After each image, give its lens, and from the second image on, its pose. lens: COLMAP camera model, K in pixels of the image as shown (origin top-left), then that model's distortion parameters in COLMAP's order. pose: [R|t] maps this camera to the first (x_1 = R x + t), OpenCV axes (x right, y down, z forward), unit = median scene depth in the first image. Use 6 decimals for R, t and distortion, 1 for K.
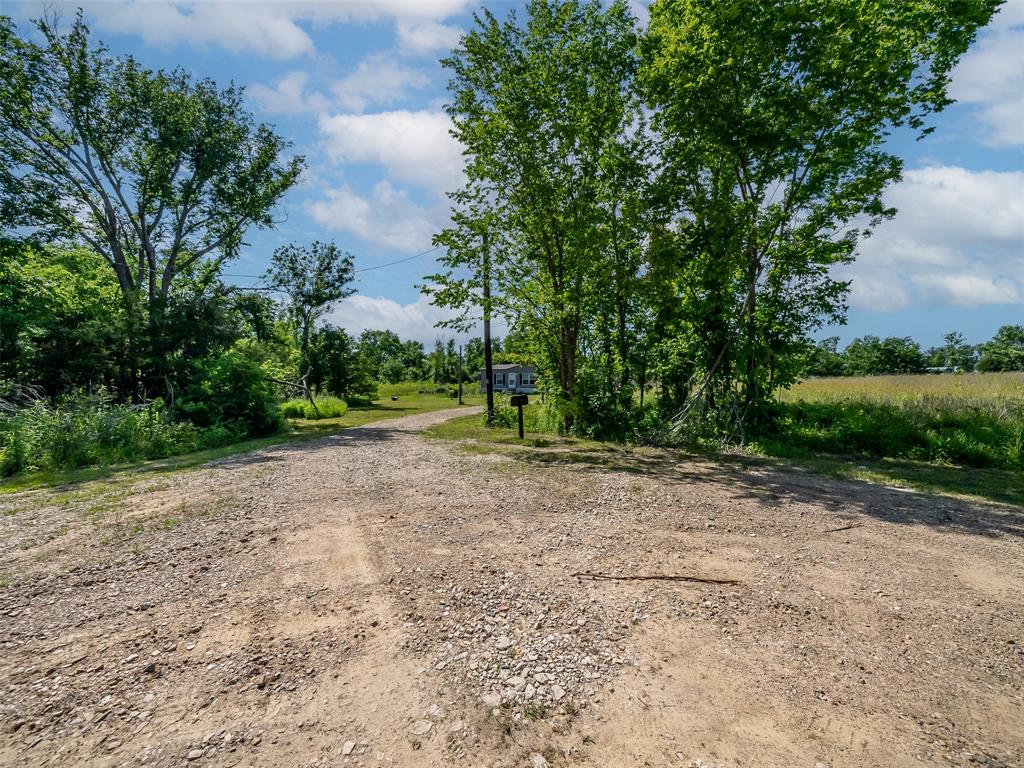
lens RADIAL K [[400.2, 0, 515.4], [0, 400.2, 387.5], [0, 0, 1]] dist [-0.009347, -0.000078]
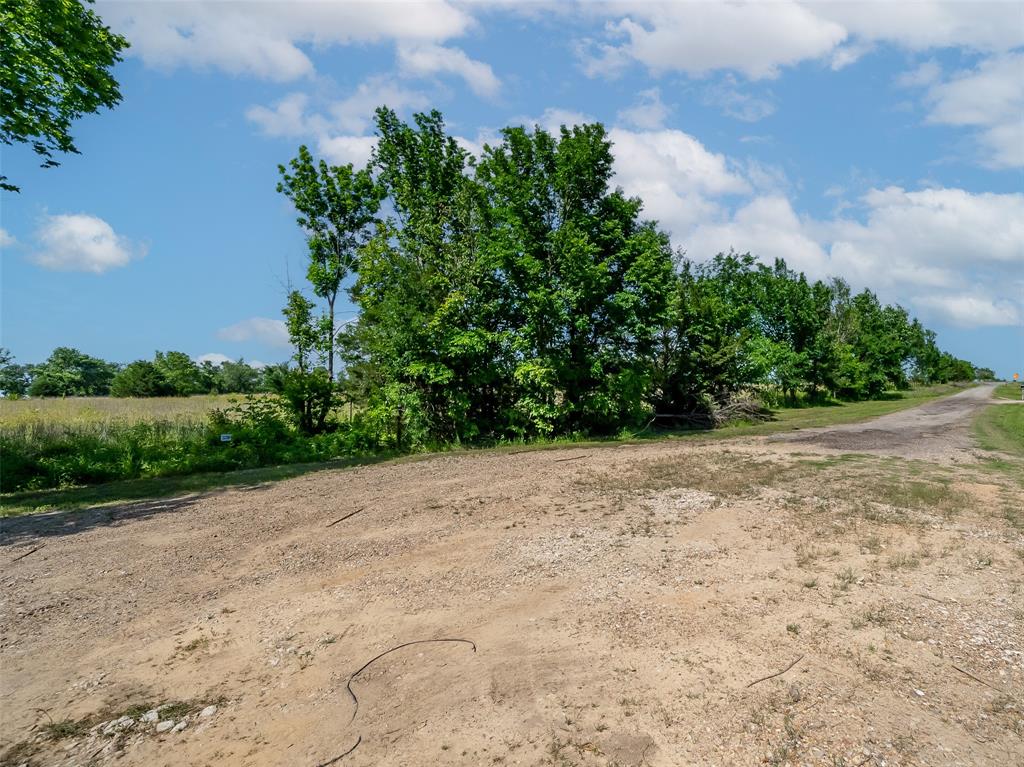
lens RADIAL K [[355.5, 0, 536.1], [0, 355.5, 397.4], [0, 0, 1]] dist [-0.023085, -0.000055]
pose [[-0.206116, 0.007808, 0.978496, 0.781478], [0.034476, 0.999405, -0.000713, -0.003642], [-0.977920, 0.033588, -0.206263, 0.289231]]
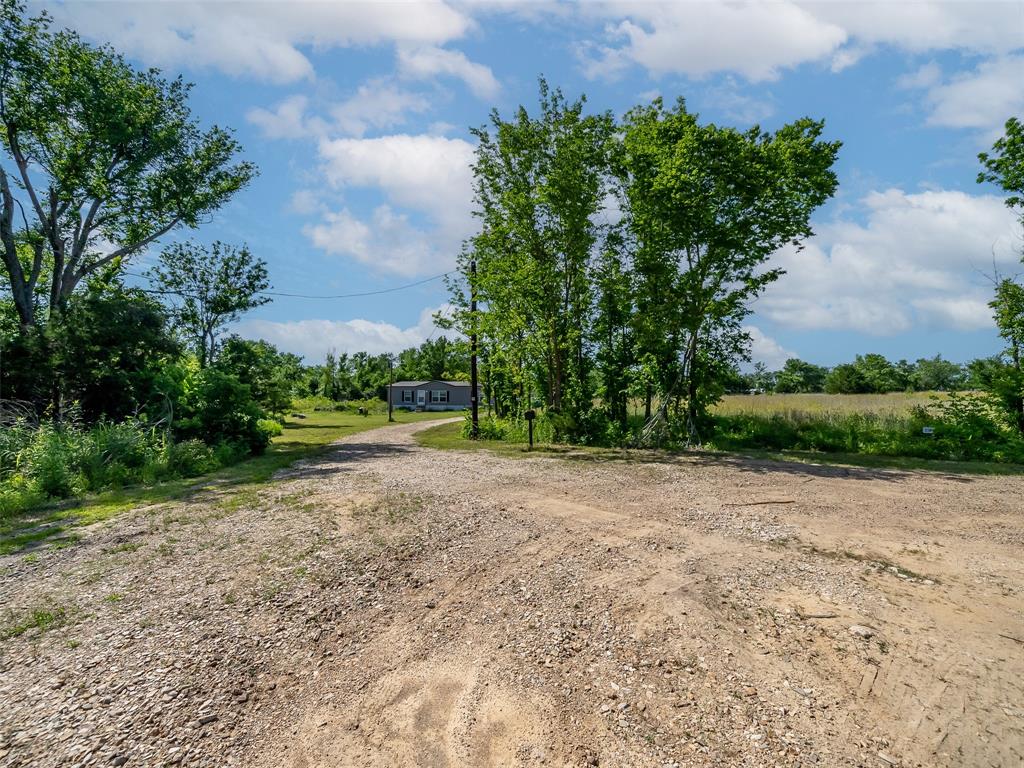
lens RADIAL K [[400.2, 0, 515.4], [0, 400.2, 387.5], [0, 0, 1]] dist [-0.009347, -0.000078]
pose [[0.957924, 0.013695, 0.286696, -0.408748], [-0.001256, 0.999052, -0.043525, 0.002252], [-0.287020, 0.041333, 0.957032, -0.159473]]
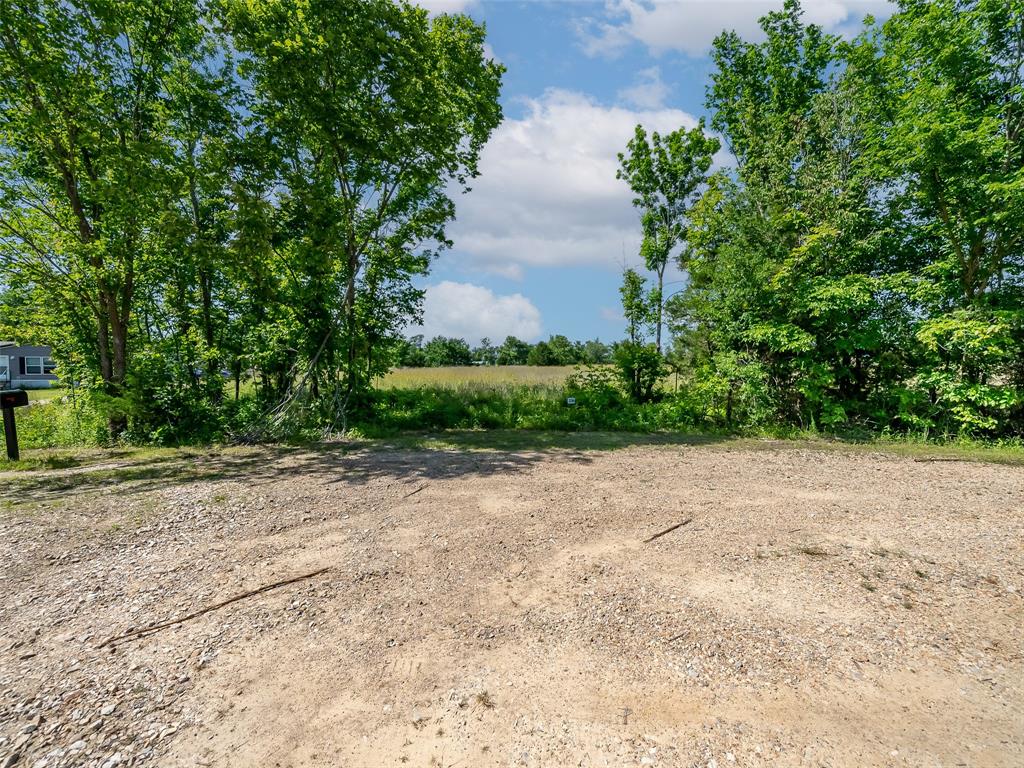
lens RADIAL K [[400.2, 0, 515.4], [0, 400.2, 387.5], [0, 0, 1]] dist [-0.009347, -0.000078]
pose [[0.615476, -0.027813, 0.787665, 0.019793], [0.006450, 0.999521, 0.030253, 0.000069], [-0.788130, -0.013539, 0.615361, 0.002000]]
